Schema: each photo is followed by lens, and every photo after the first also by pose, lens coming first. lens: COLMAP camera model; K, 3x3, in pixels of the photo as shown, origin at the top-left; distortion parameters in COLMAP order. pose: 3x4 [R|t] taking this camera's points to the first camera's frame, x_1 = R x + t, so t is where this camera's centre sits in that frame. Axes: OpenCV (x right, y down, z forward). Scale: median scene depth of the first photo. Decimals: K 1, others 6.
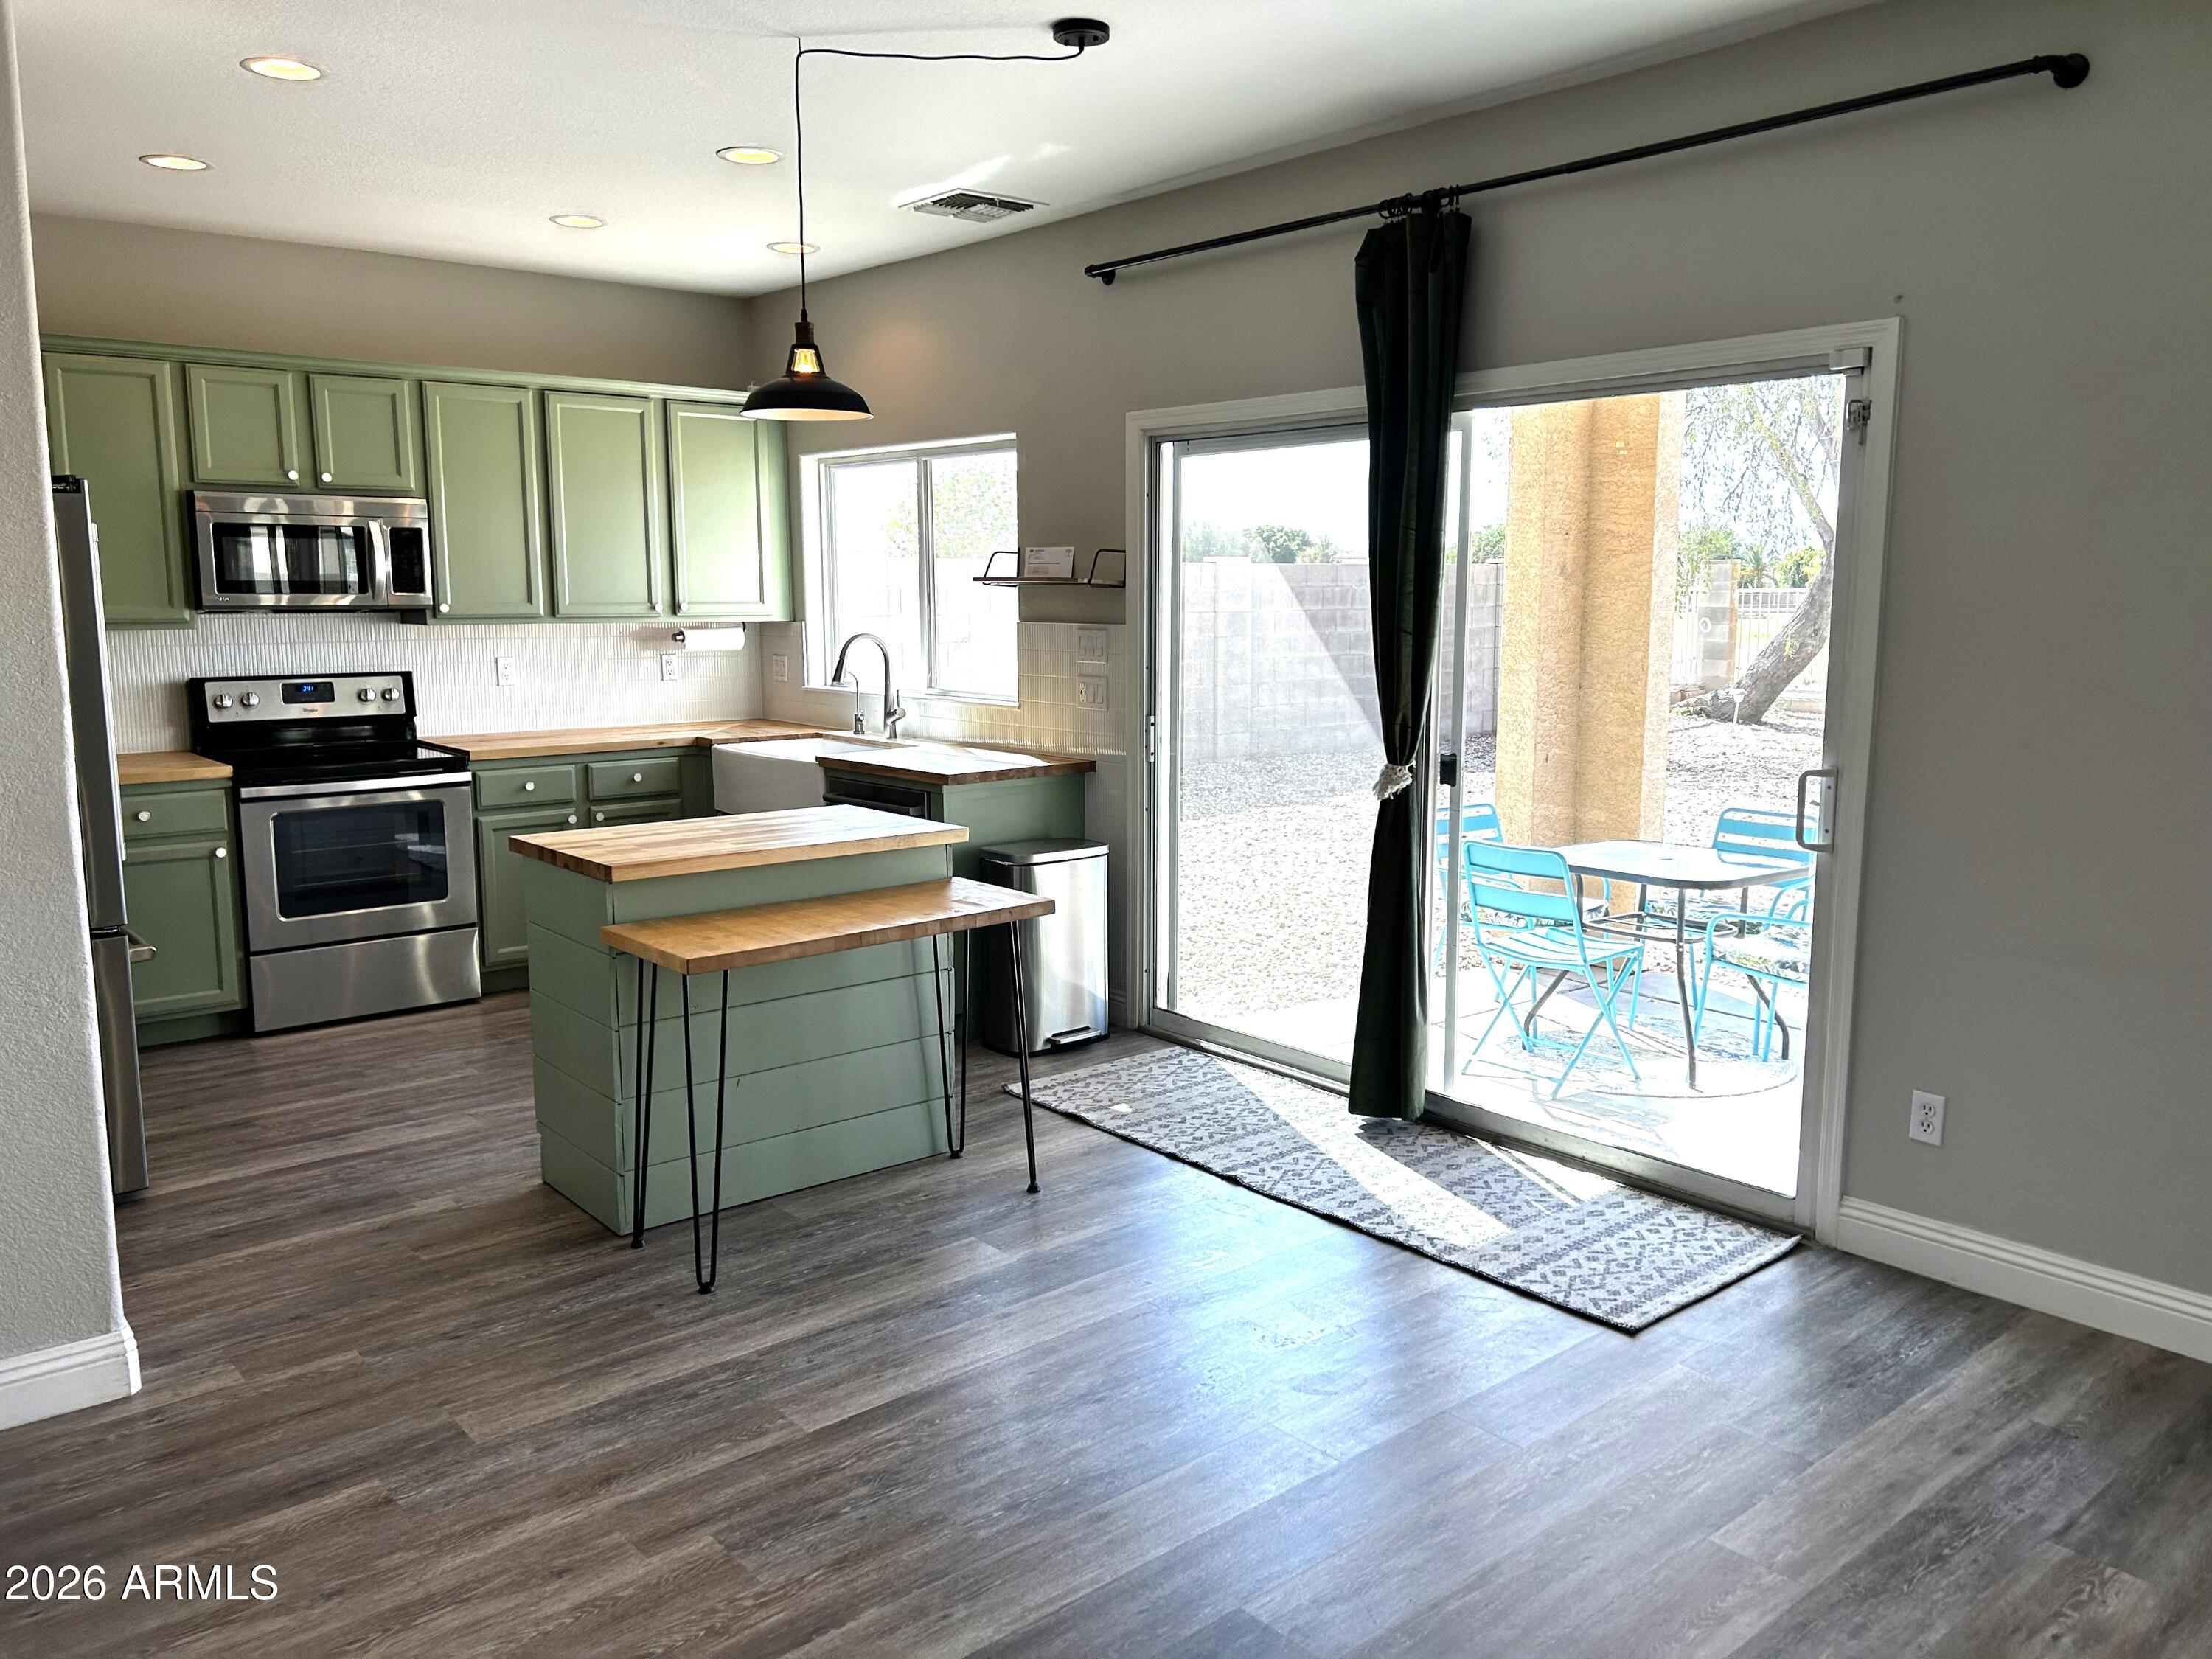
lens RADIAL K [[1673.5, 0, 1120.1], [0, 1673.5, 837.2], [0, 0, 1]] dist [0.058119, -0.056667]
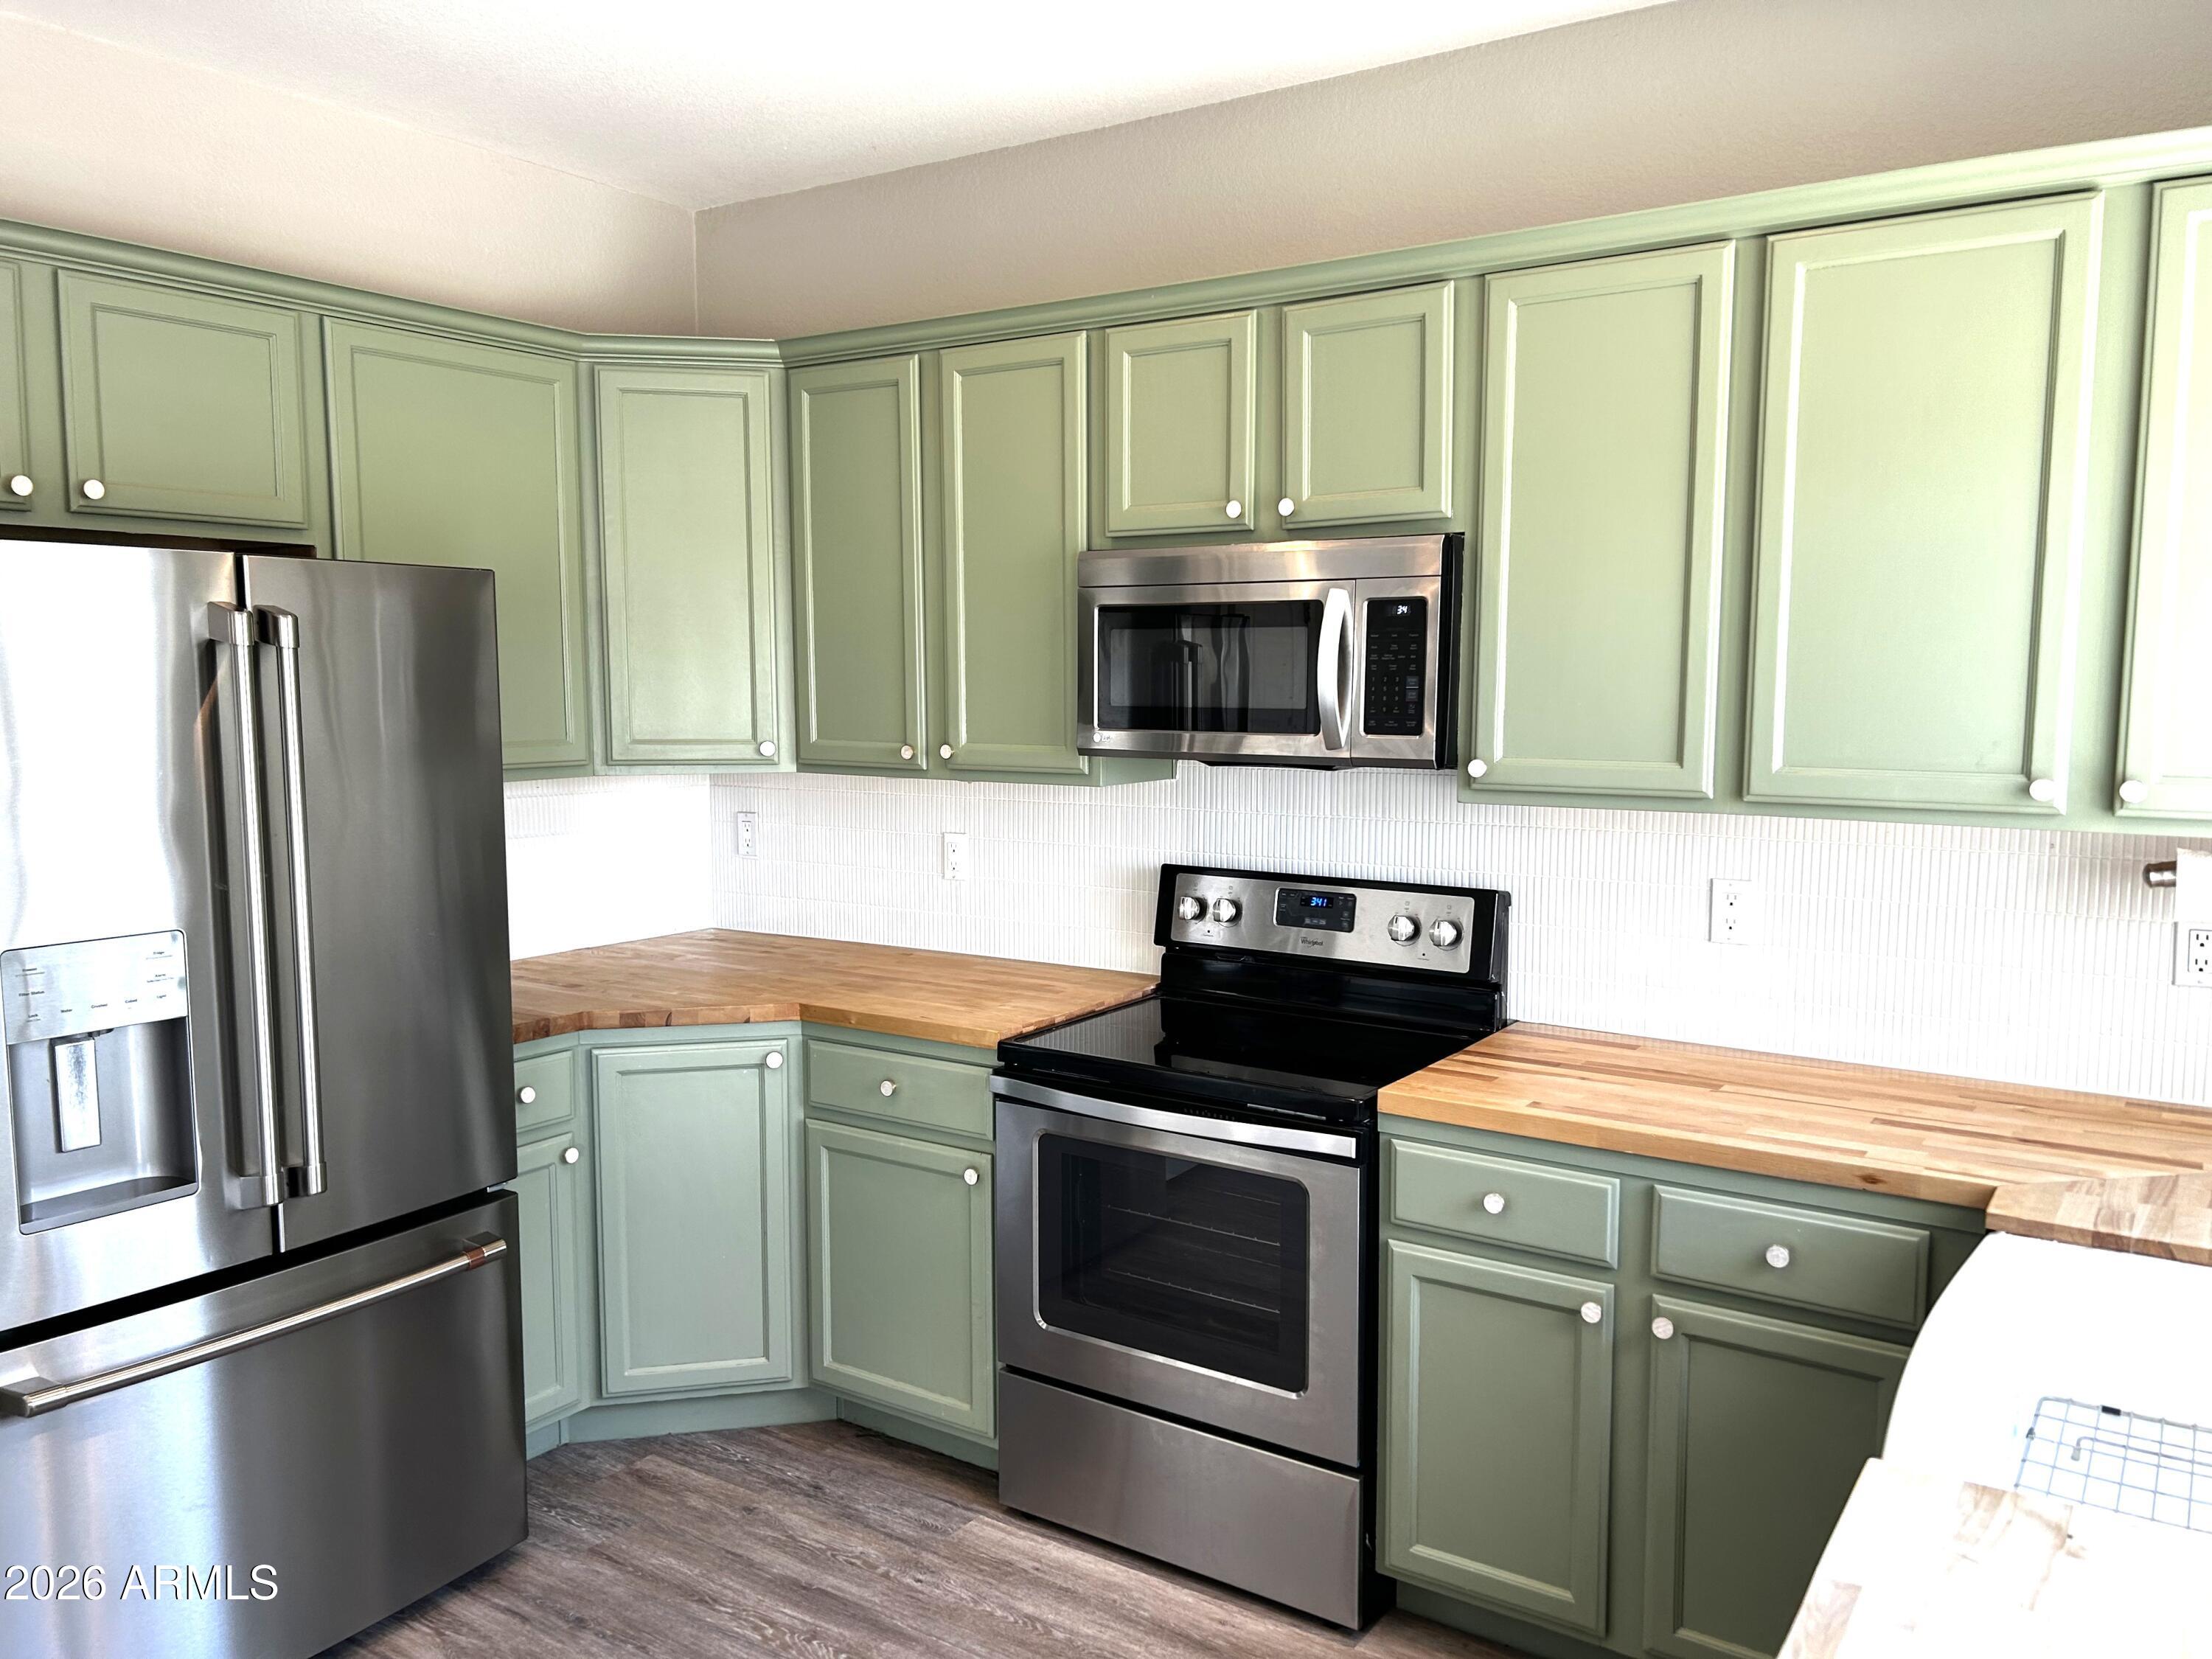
lens RADIAL K [[1673.5, 0, 1120.1], [0, 1673.5, 837.2], [0, 0, 1]] dist [0.058119, -0.056667]
pose [[0.259934, 0.094892, -0.960953, 0.015445], [-0.144810, 0.987737, 0.058367, -0.132429], [0.954706, 0.123984, 0.270488, 0.803929]]
